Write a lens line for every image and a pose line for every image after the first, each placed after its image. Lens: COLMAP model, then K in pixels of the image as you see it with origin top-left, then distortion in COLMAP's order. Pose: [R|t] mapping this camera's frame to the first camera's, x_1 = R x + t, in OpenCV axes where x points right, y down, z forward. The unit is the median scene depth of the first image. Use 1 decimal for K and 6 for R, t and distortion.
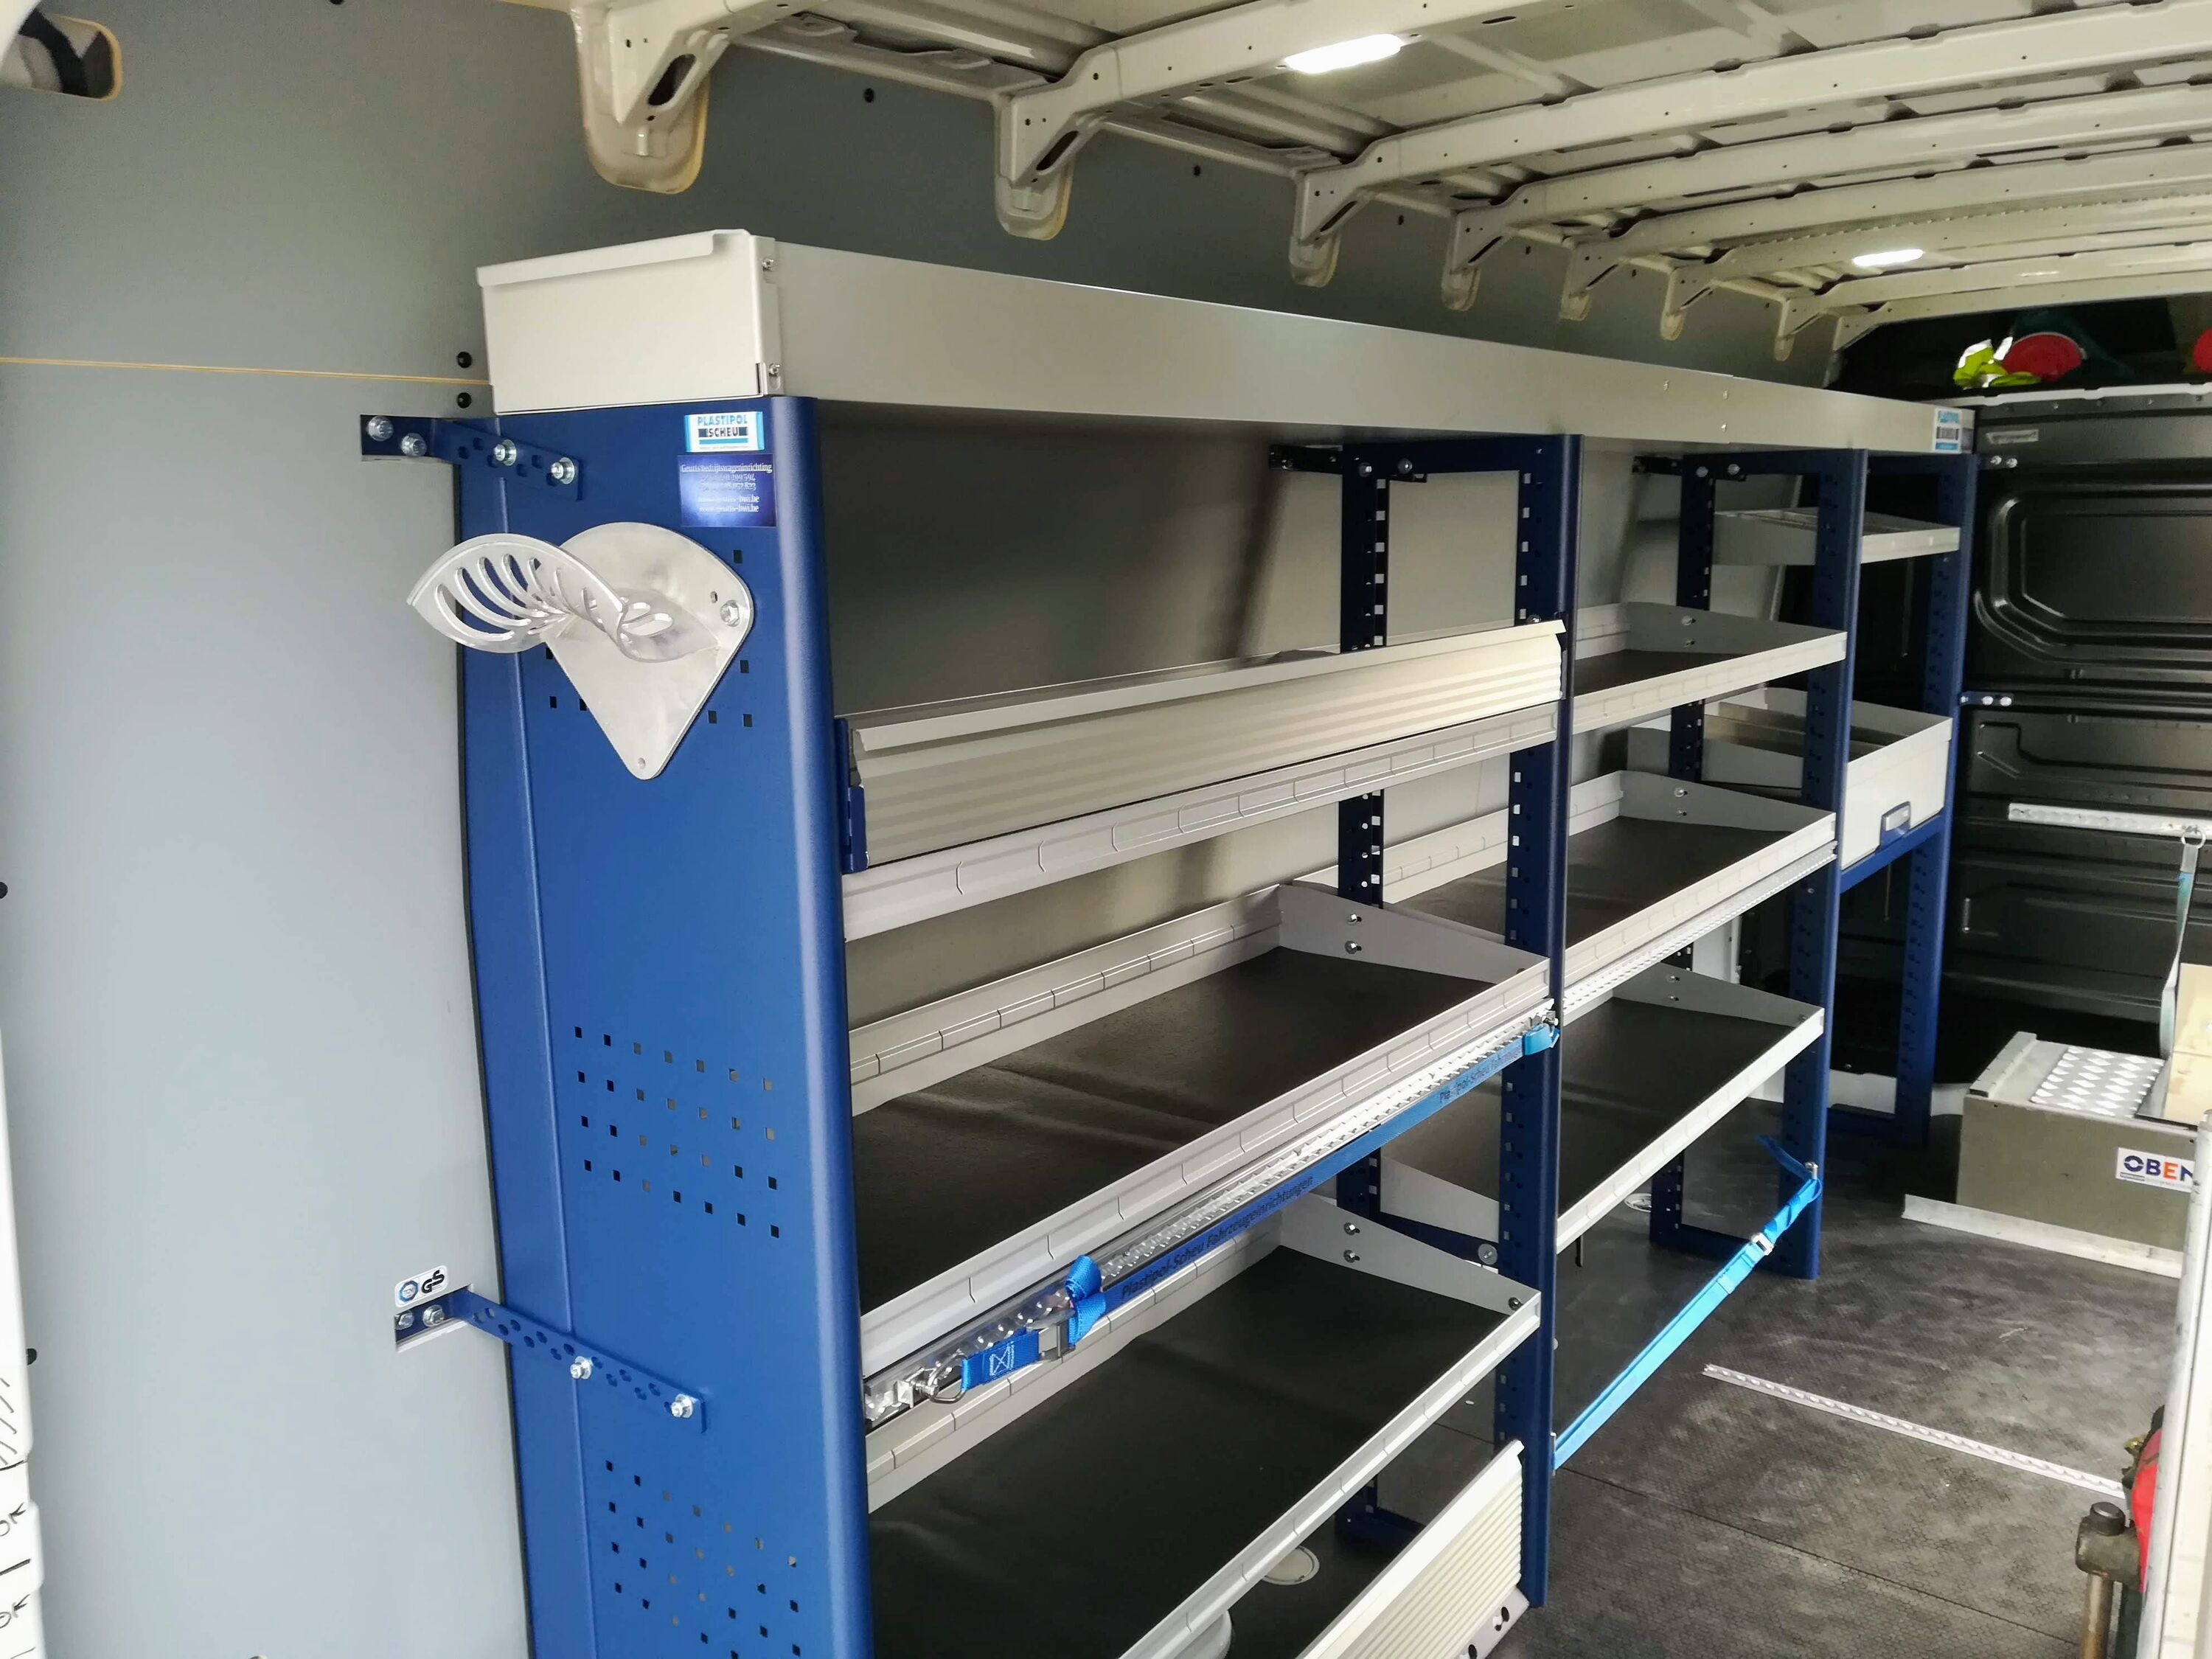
lens RADIAL K [[1733.2, 0, 1106.0], [0, 1733.2, 829.5], [0, 0, 1]] dist [0.080910, -0.138922]
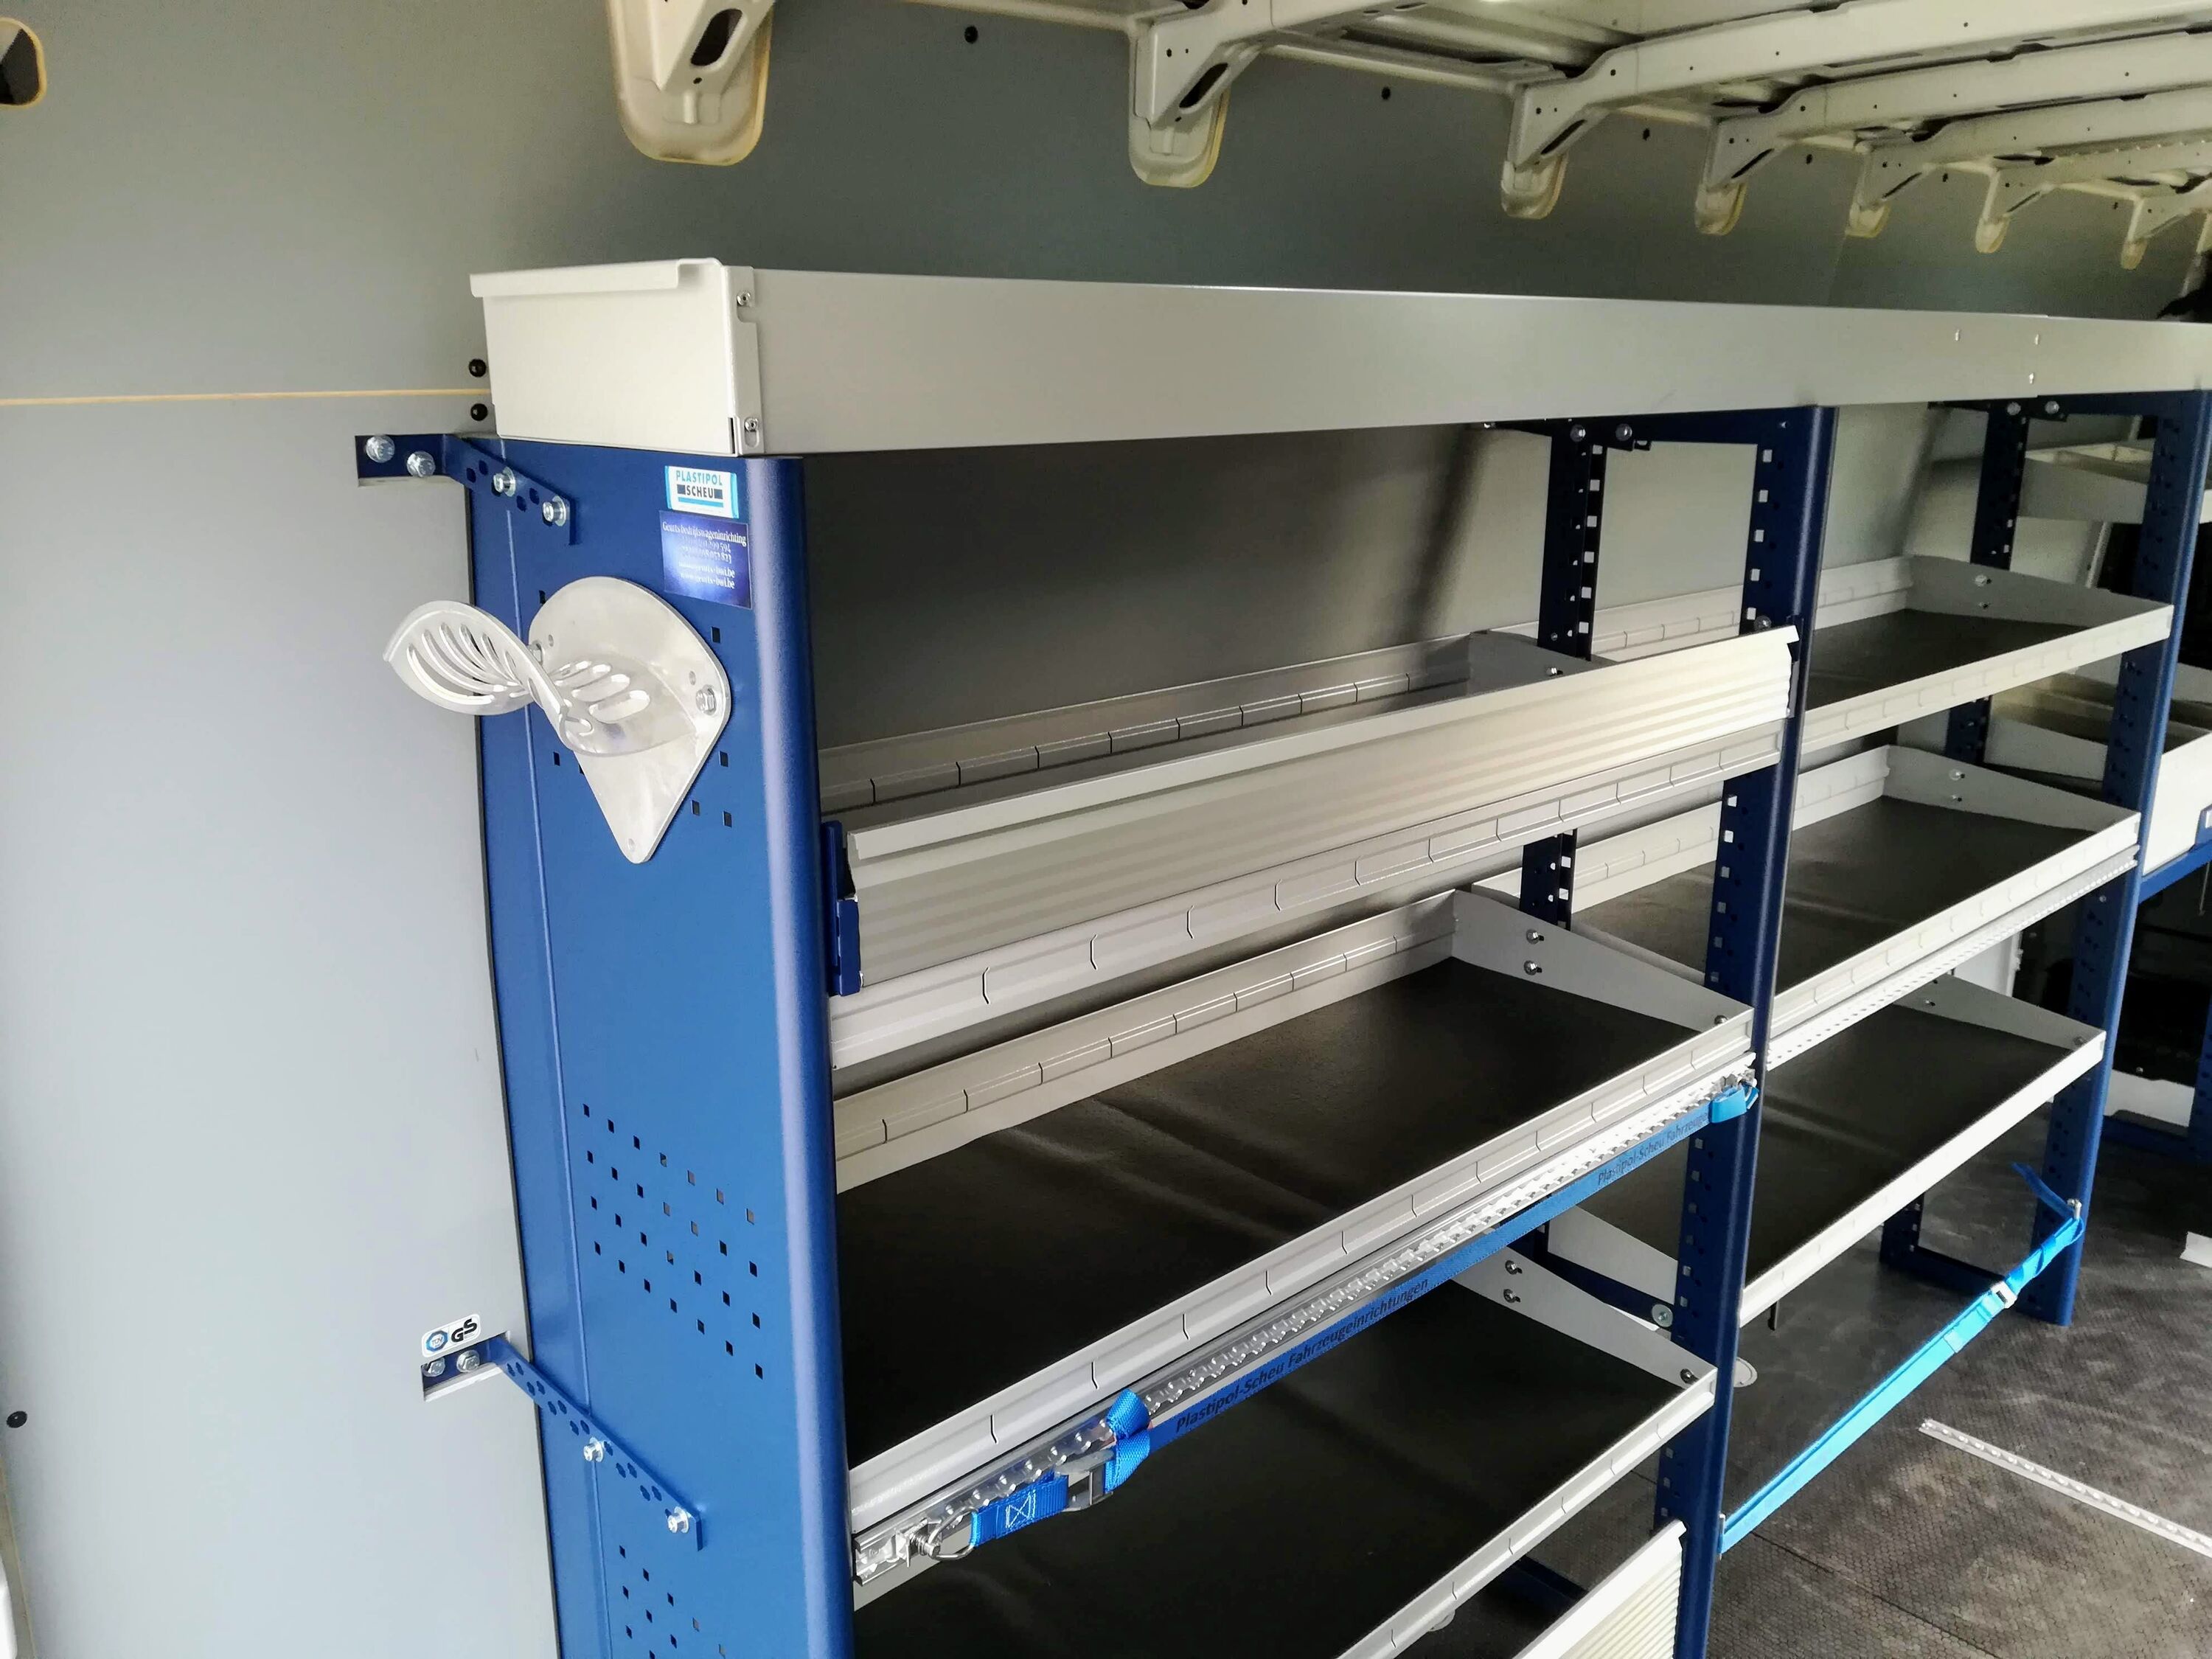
lens RADIAL K [[1744.1, 0, 1095.6], [0, 1744.1, 837.5], [0, 0, 1]] dist [0.055932, -0.078977]
pose [[0.986694, 0.058408, -0.151733, 0.056850], [-0.045682, 0.995243, 0.086049, -0.071582], [0.156037, -0.077972, 0.984669, 0.086217]]
